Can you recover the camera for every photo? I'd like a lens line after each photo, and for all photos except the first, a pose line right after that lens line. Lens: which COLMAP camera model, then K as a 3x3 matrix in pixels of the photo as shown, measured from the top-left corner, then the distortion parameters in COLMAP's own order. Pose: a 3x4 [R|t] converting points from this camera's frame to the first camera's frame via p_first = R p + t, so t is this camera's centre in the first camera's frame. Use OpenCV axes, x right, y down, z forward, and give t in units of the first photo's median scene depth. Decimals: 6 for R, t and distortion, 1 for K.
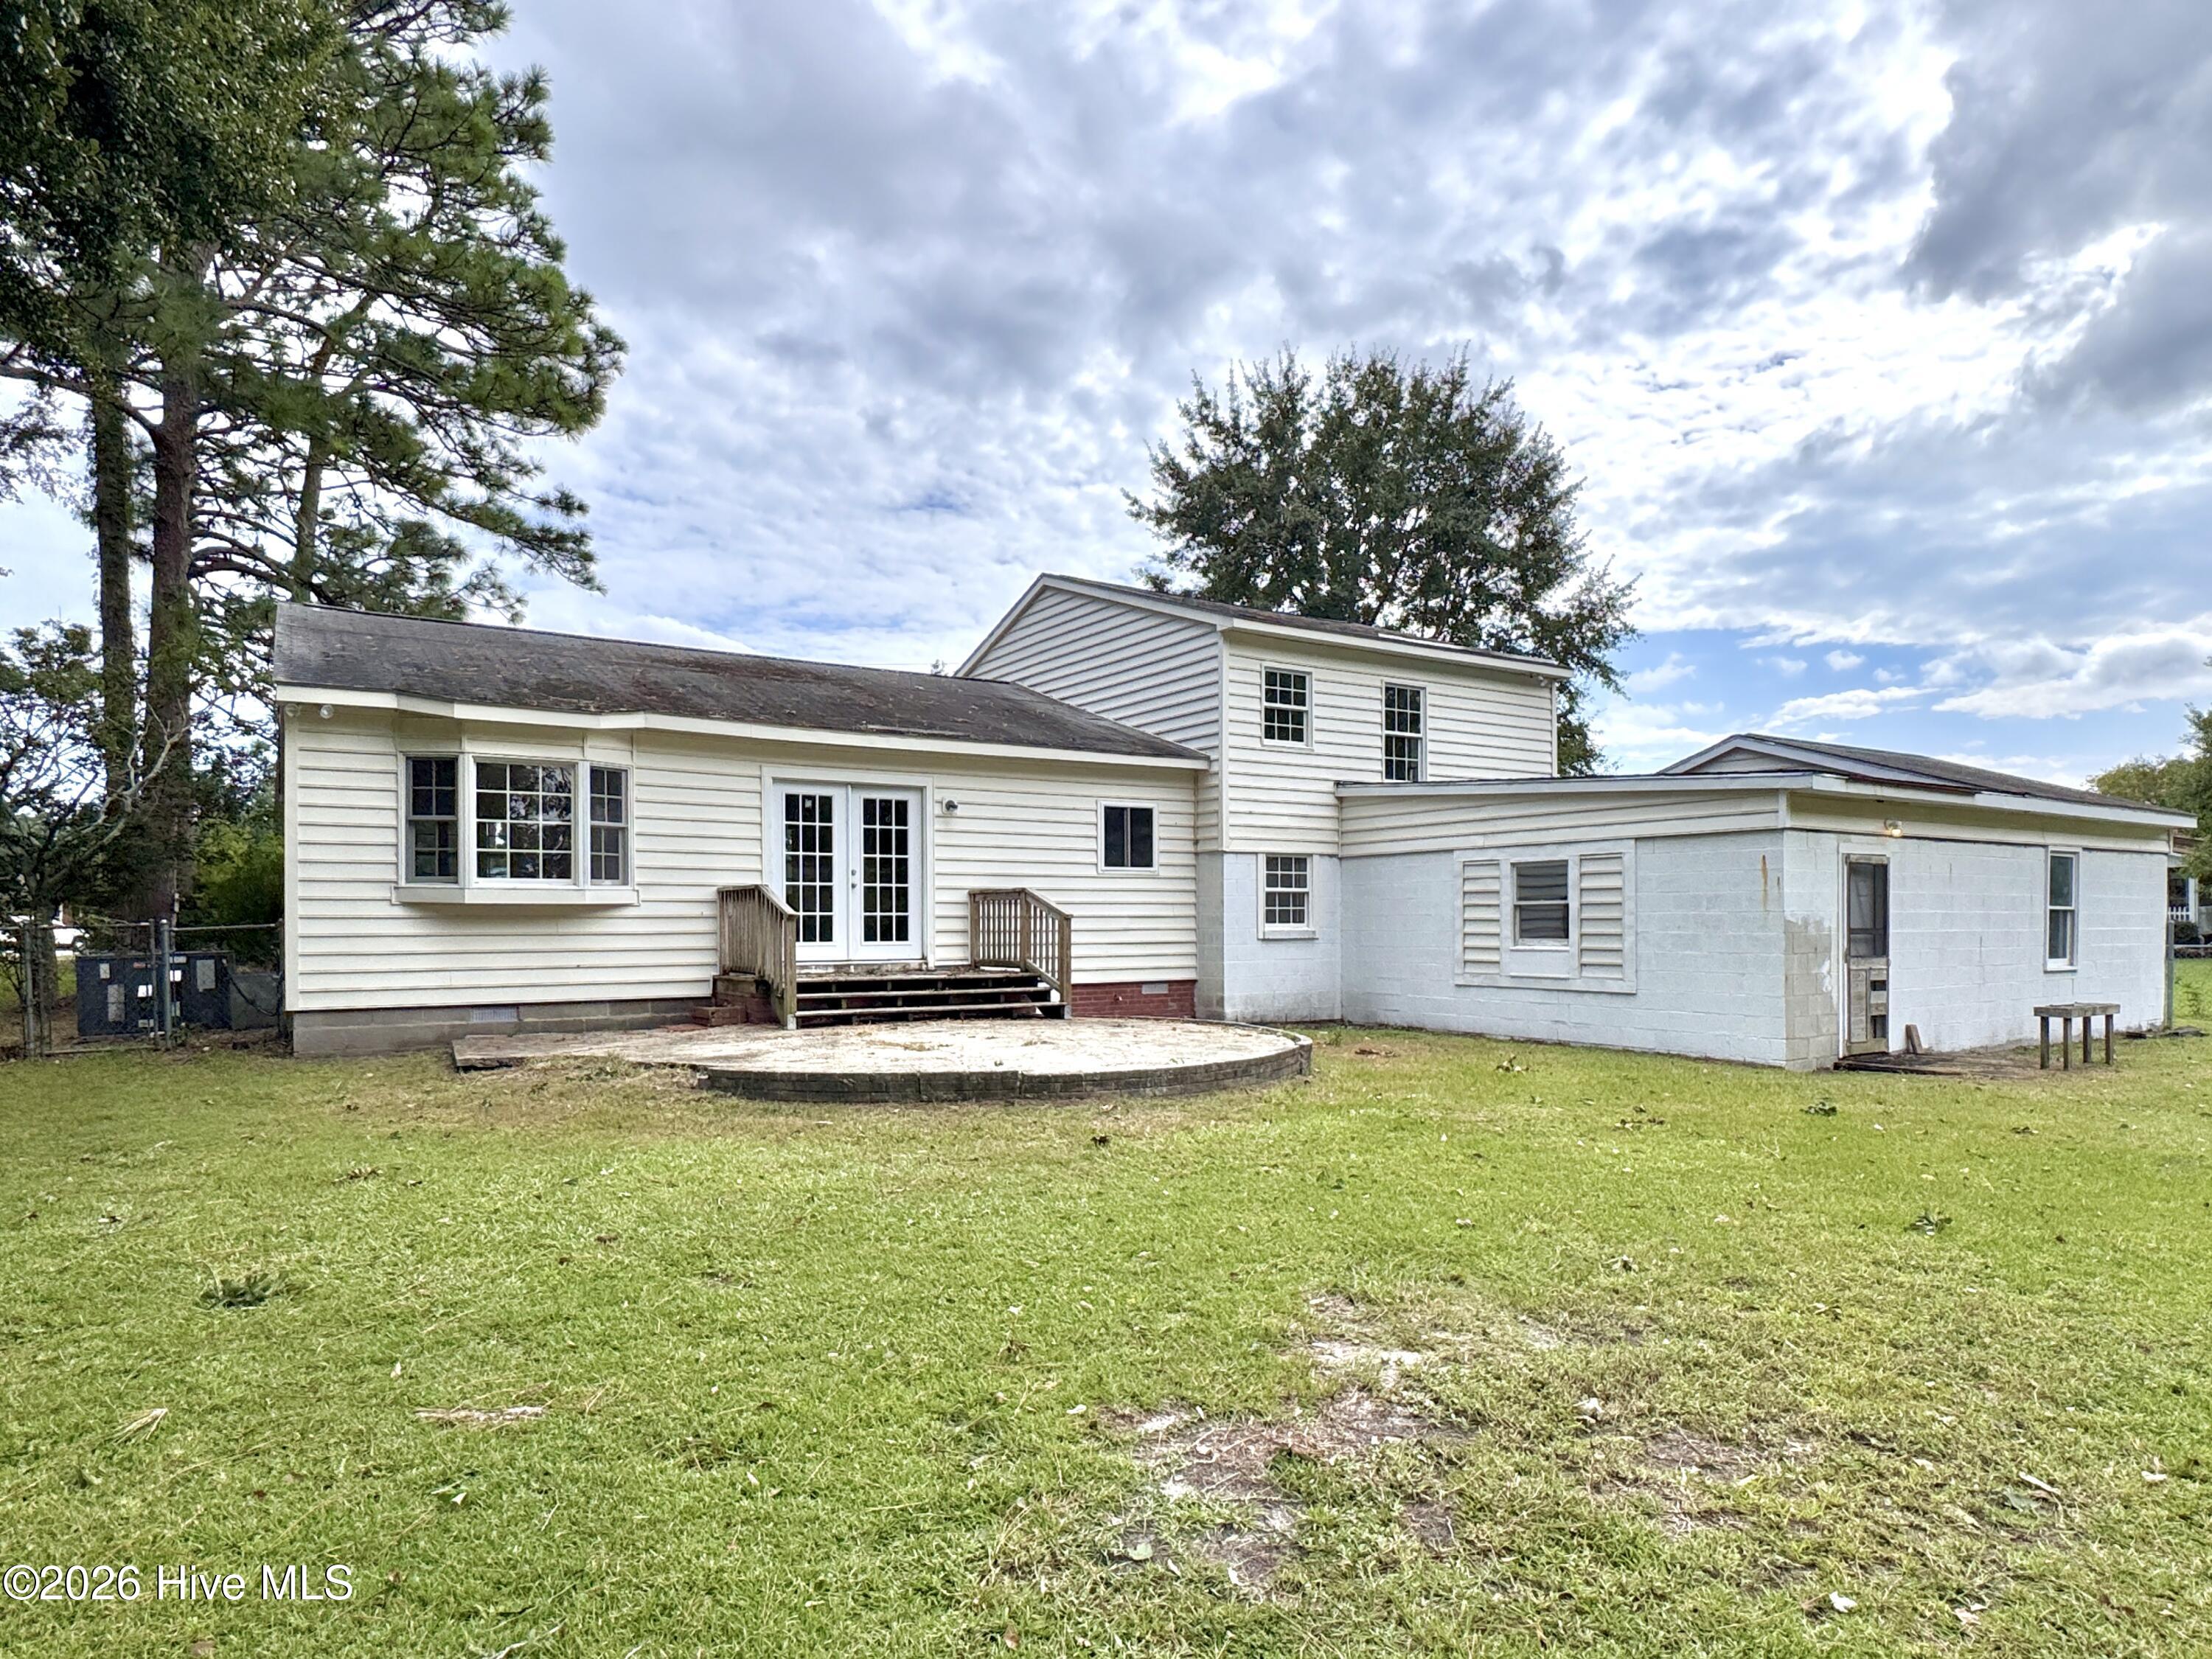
lens RADIAL K [[1288.7, 0, 1118.3], [0, 1288.7, 918.1], [0, 0, 1]] dist [0.000014, -0.001701]
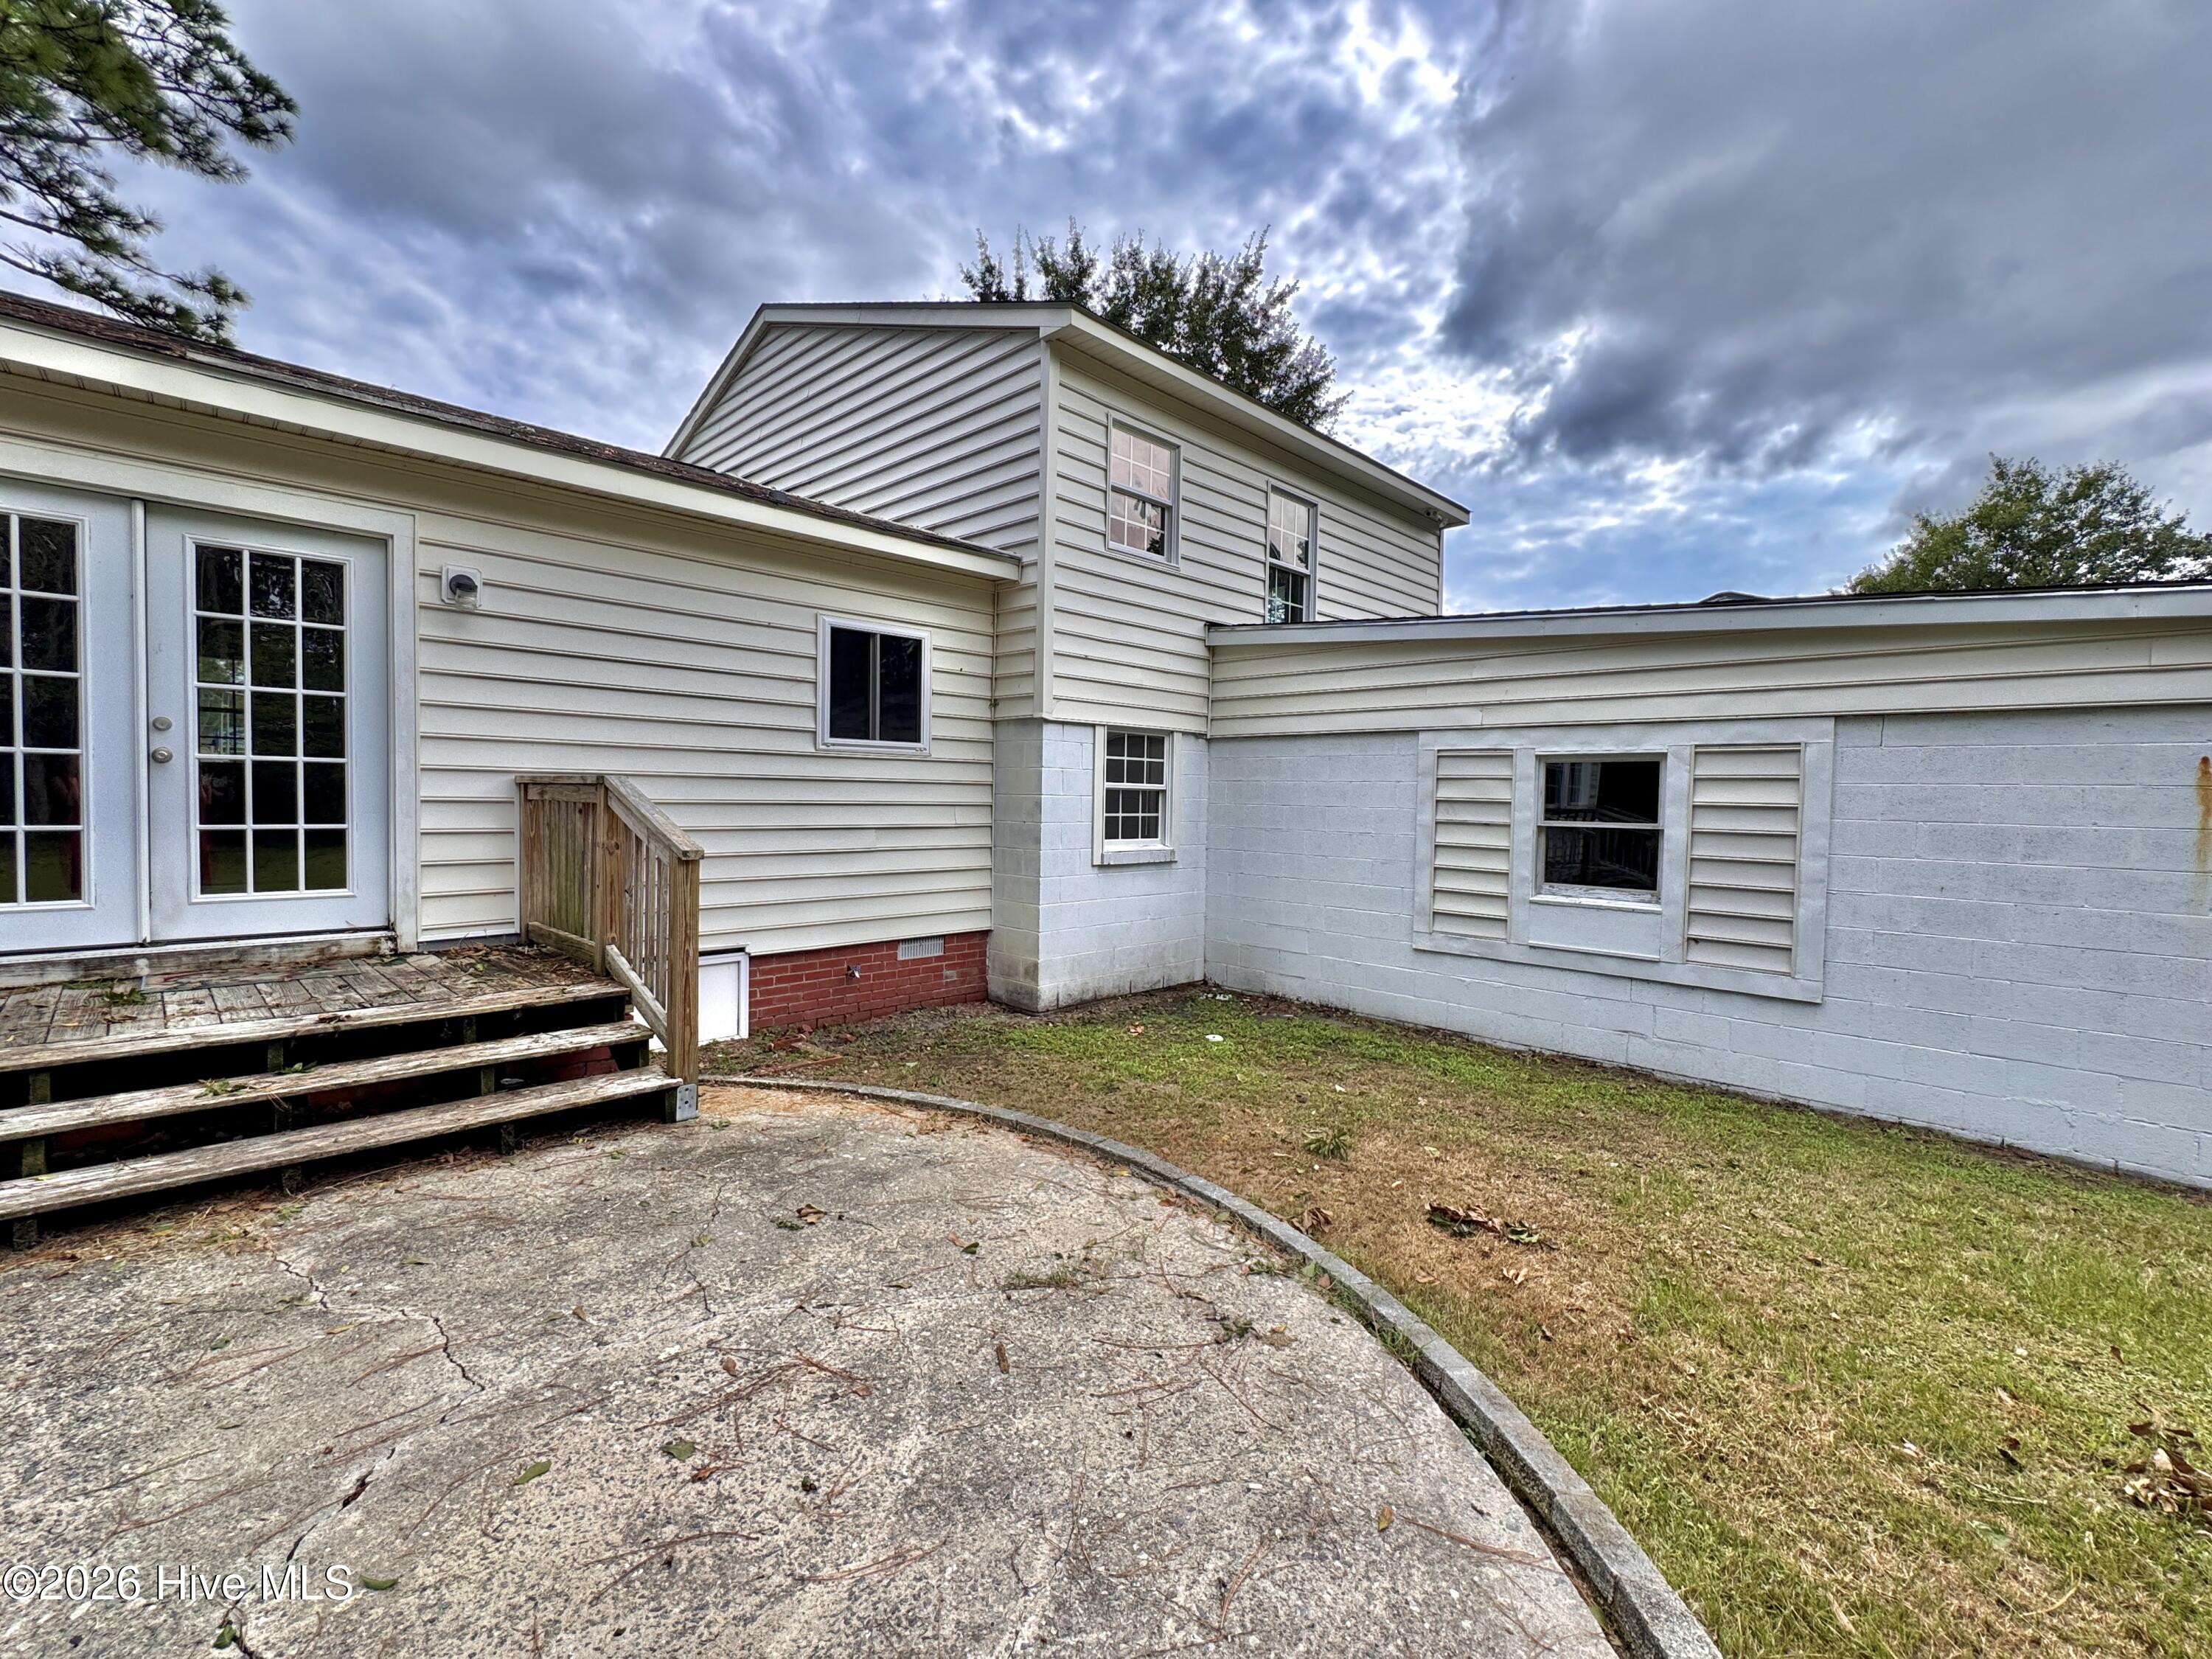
lens RADIAL K [[951.5, 0, 1117.5], [0, 951.5, 830.8], [0, 0, 1]] dist [-0.004787, 0.000382]
pose [[0.974714, 0.015338, 0.222927, 0.018789], [-0.024464, 0.998969, 0.038233, -0.018482], [-0.222111, -0.042720, 0.974085, 0.568564]]
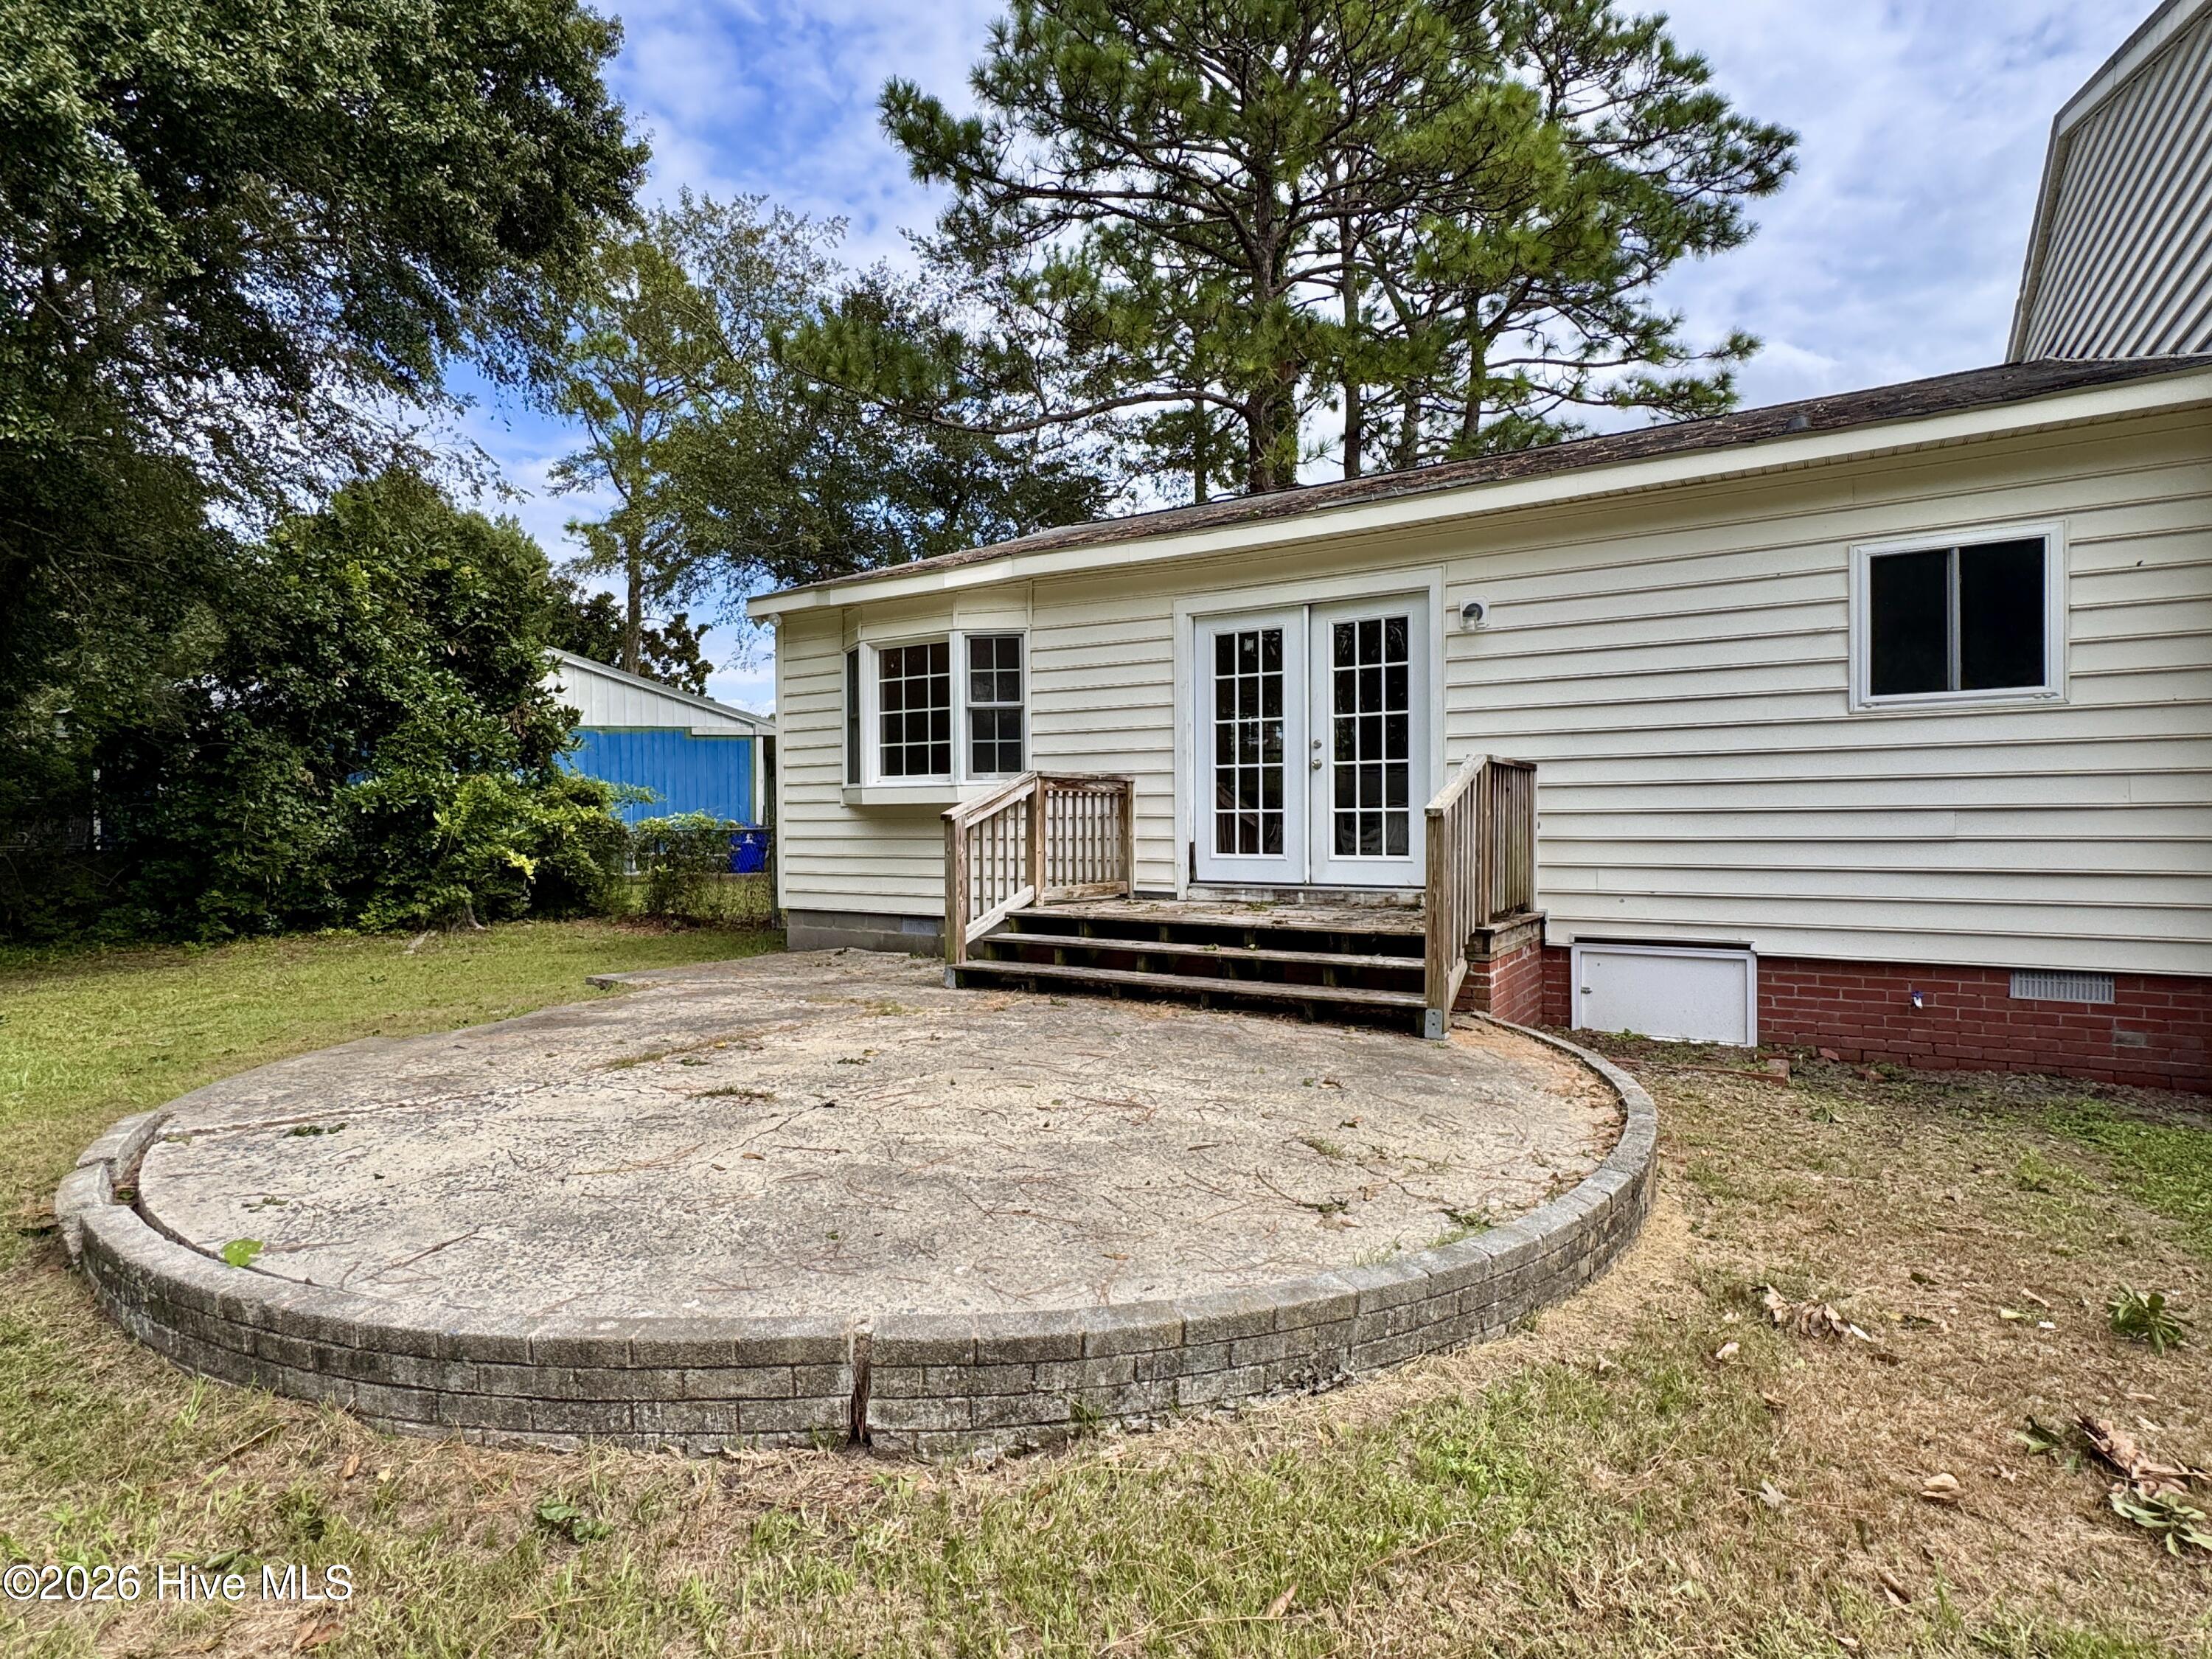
lens RADIAL K [[1143.1, 0, 1106.0], [0, 1143.1, 829.5], [0, 0, 1]] dist [-0.004507, -0.001148]
pose [[0.421844, 0.005524, -0.906652, 0.227289], [0.006812, 0.999934, 0.009262, 0.000054], [0.906643, -0.010084, 0.421778, 0.593522]]
